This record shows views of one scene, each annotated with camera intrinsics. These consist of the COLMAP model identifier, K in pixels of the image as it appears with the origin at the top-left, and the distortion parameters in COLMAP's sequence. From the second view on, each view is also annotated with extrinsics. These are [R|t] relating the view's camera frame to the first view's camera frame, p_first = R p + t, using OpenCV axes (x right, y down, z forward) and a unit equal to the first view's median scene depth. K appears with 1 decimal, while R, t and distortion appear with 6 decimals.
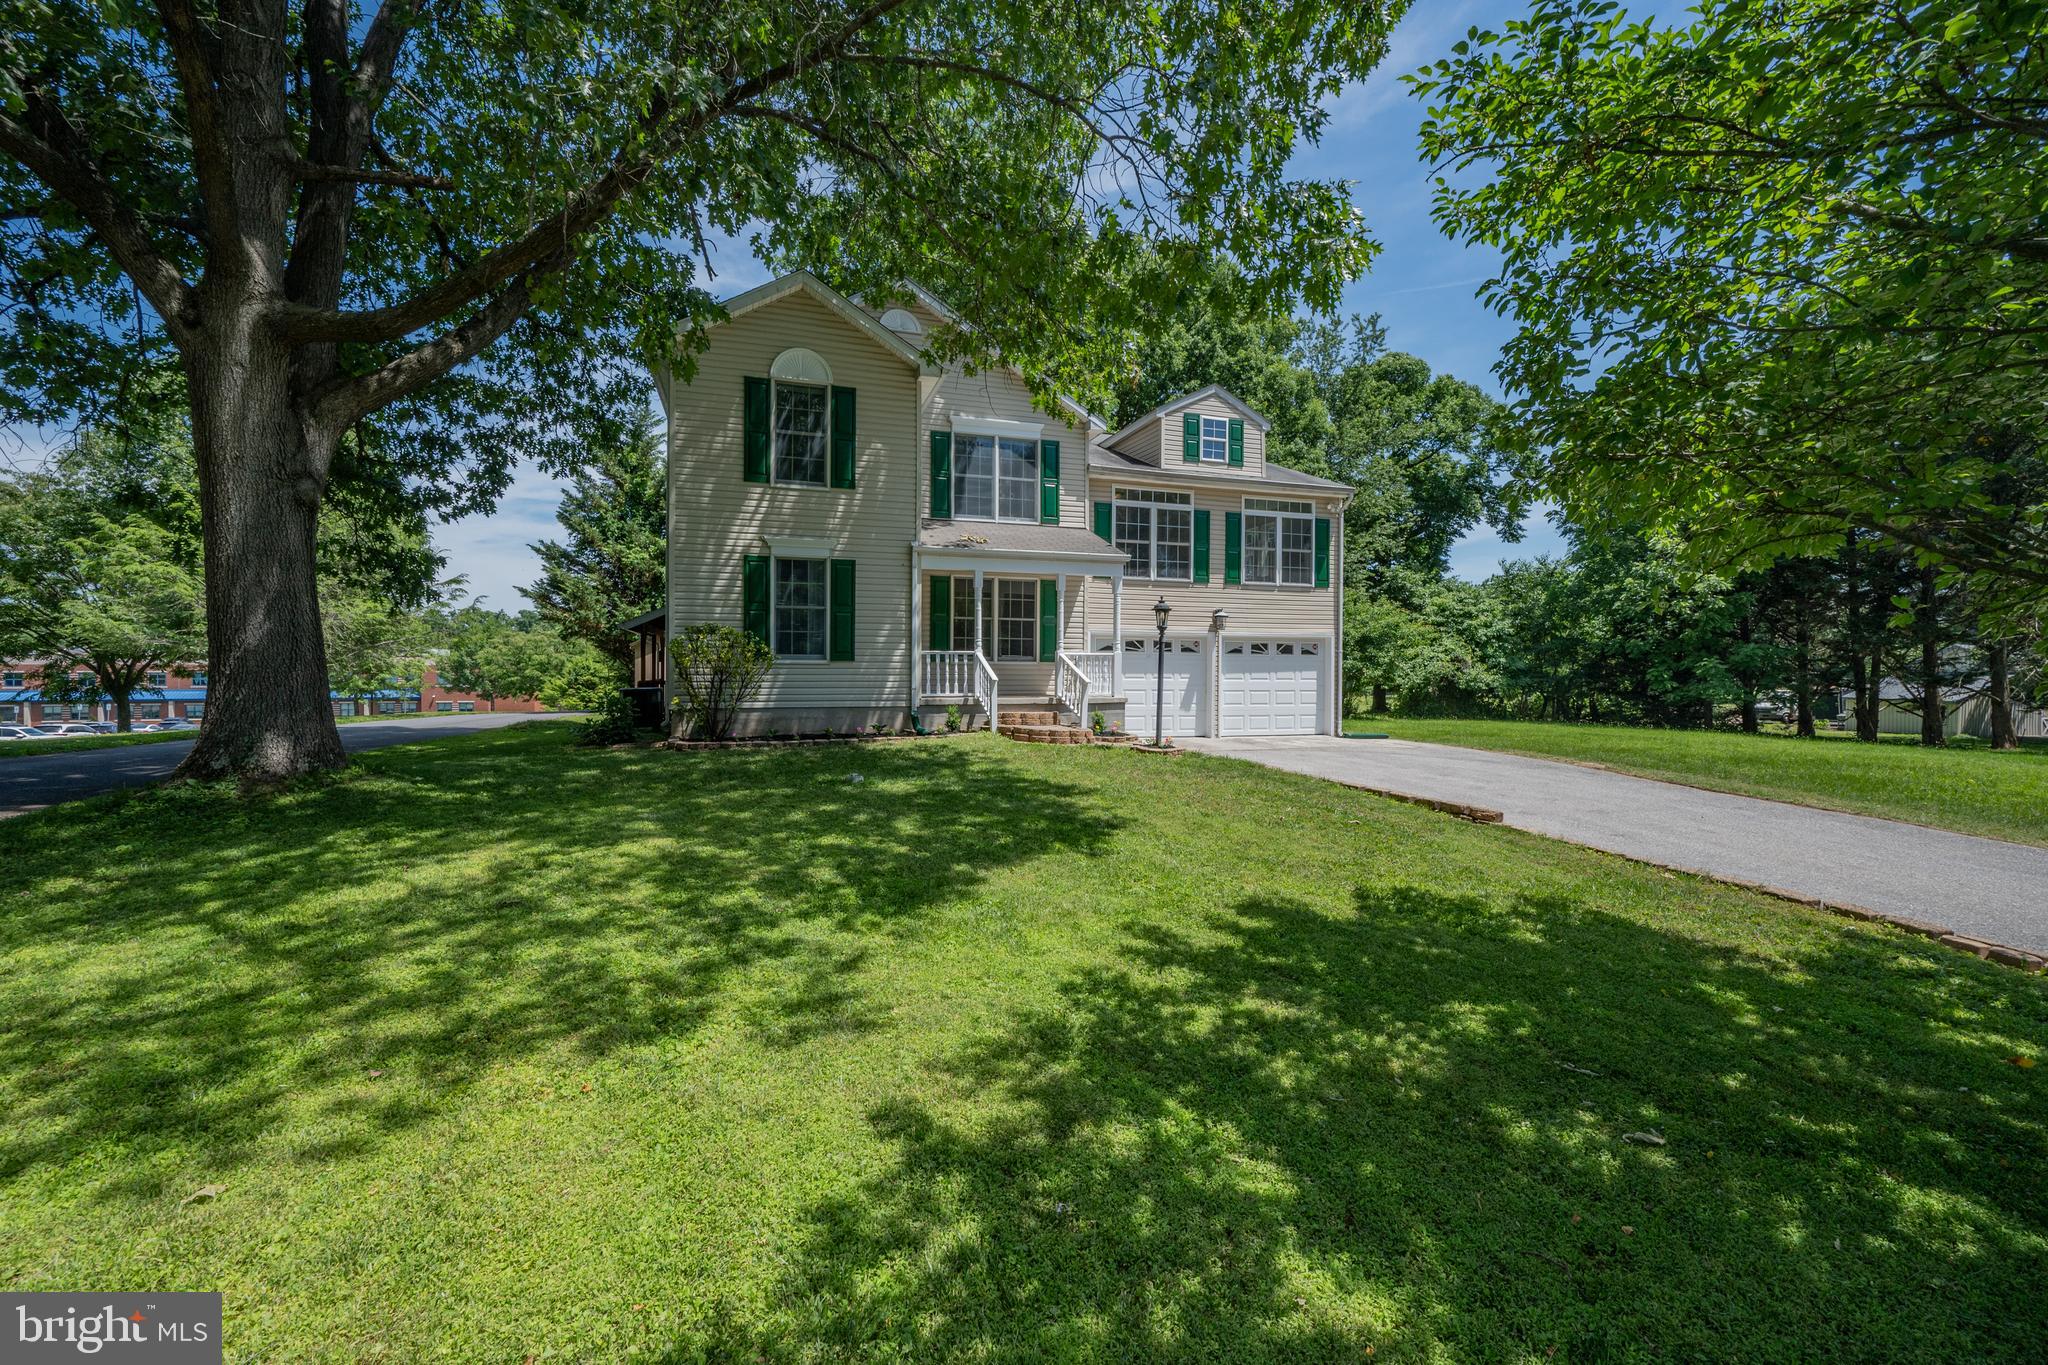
lens RADIAL K [[804.4, 0, 1010.8], [0, 804.4, 685.8], [0, 0, 1]] dist [-0.002185, -0.000262]
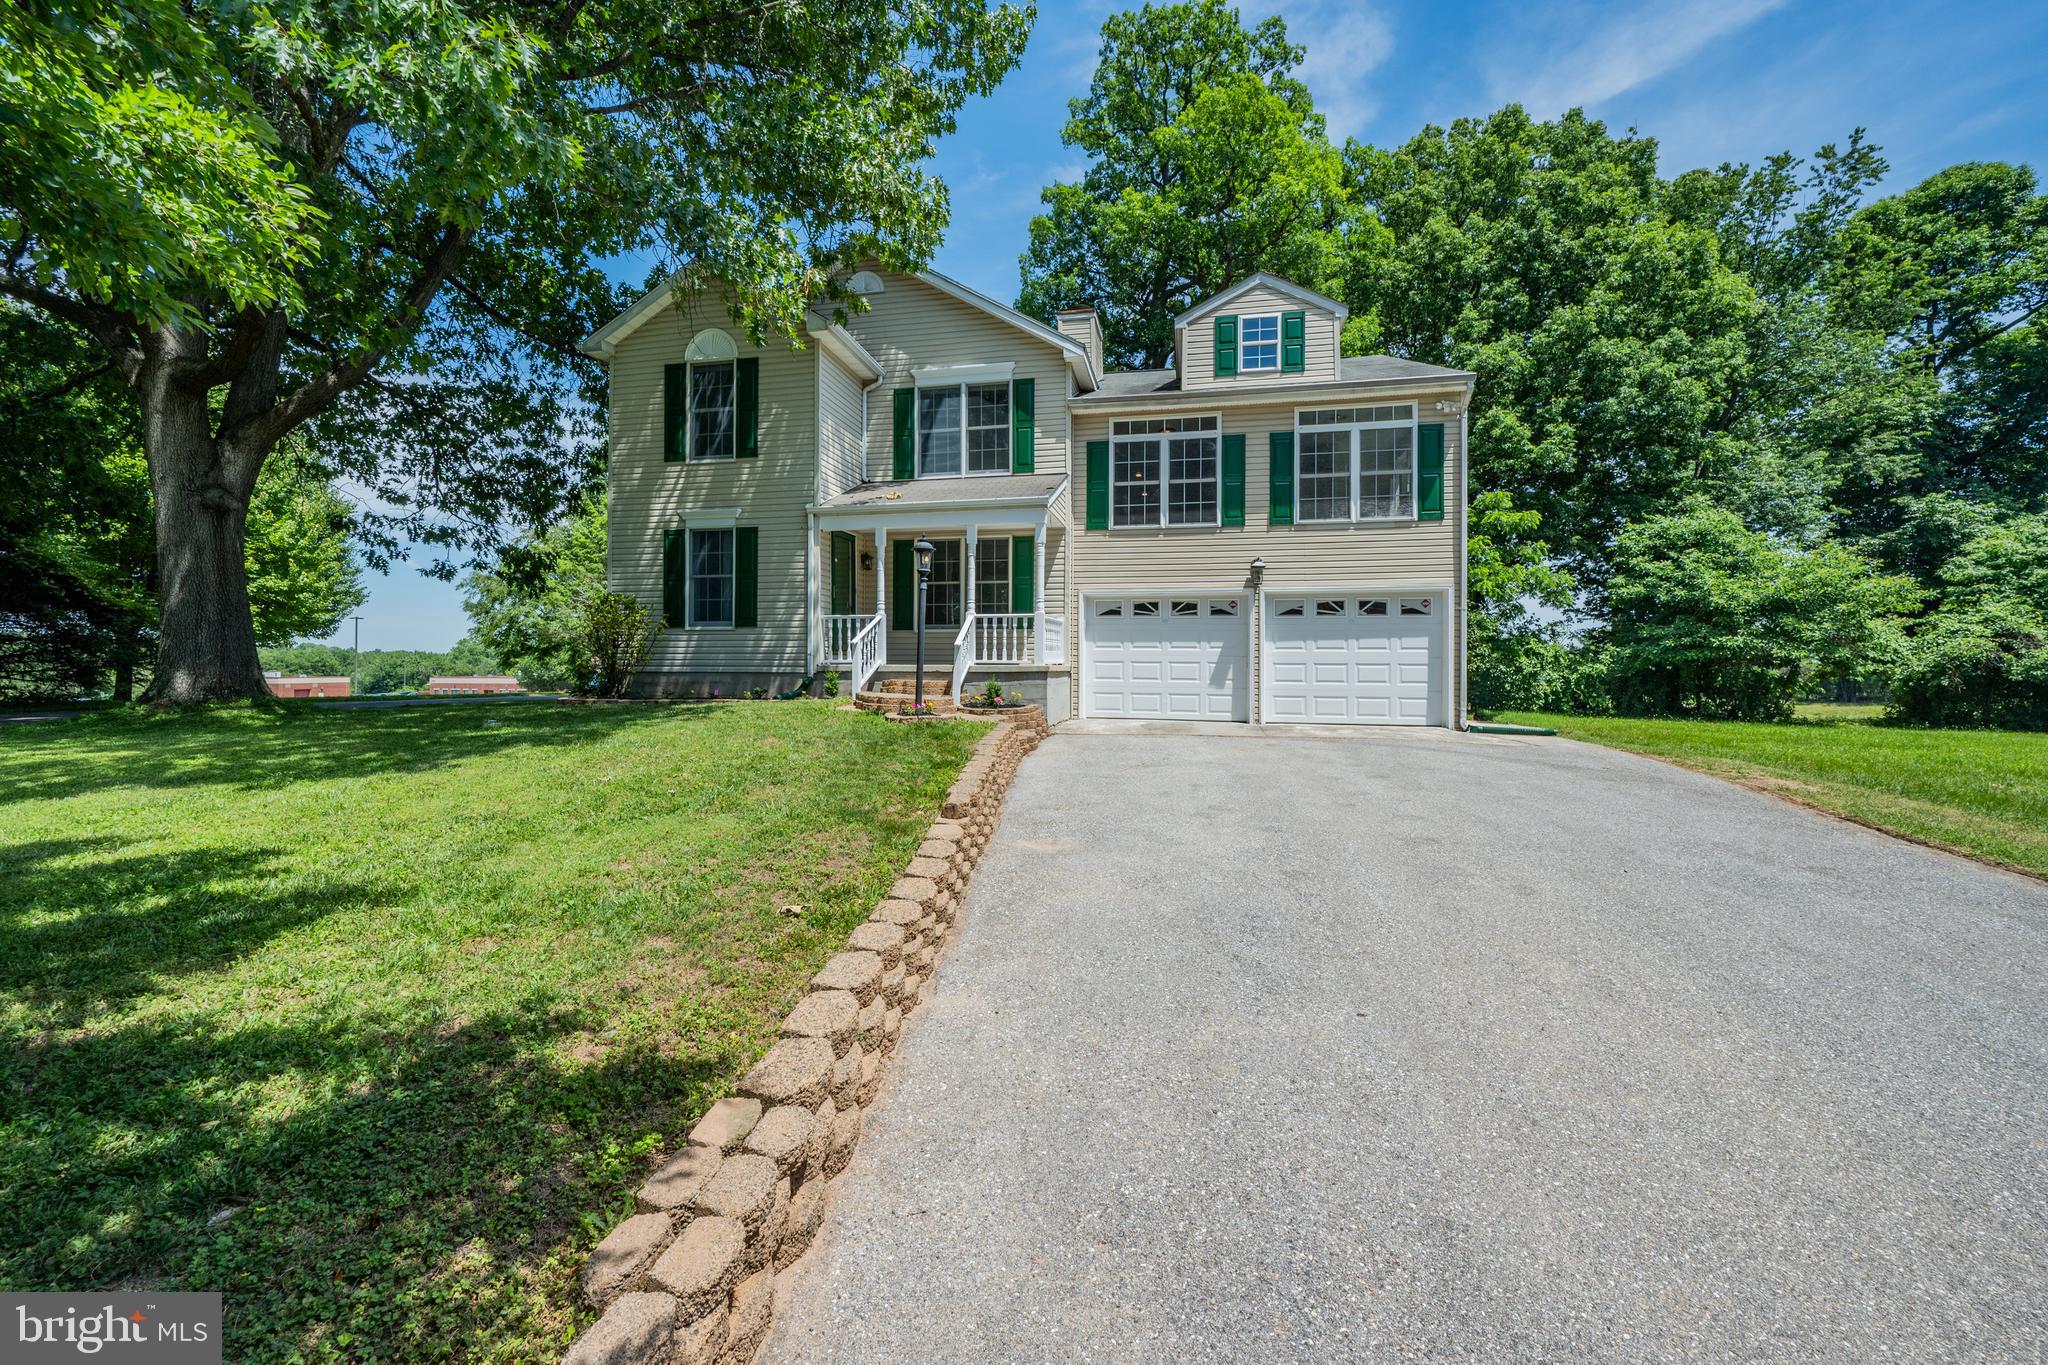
lens RADIAL K [[804.4, 0, 1020.8], [0, 804.4, 673.5], [0, 0, 1]] dist [-0.002185, -0.000262]
pose [[0.872394, 0.003252, -0.488792, 0.443817], [-0.009487, 0.999902, -0.010281, 0.026538], [0.488711, 0.013606, 0.872340, 0.212670]]
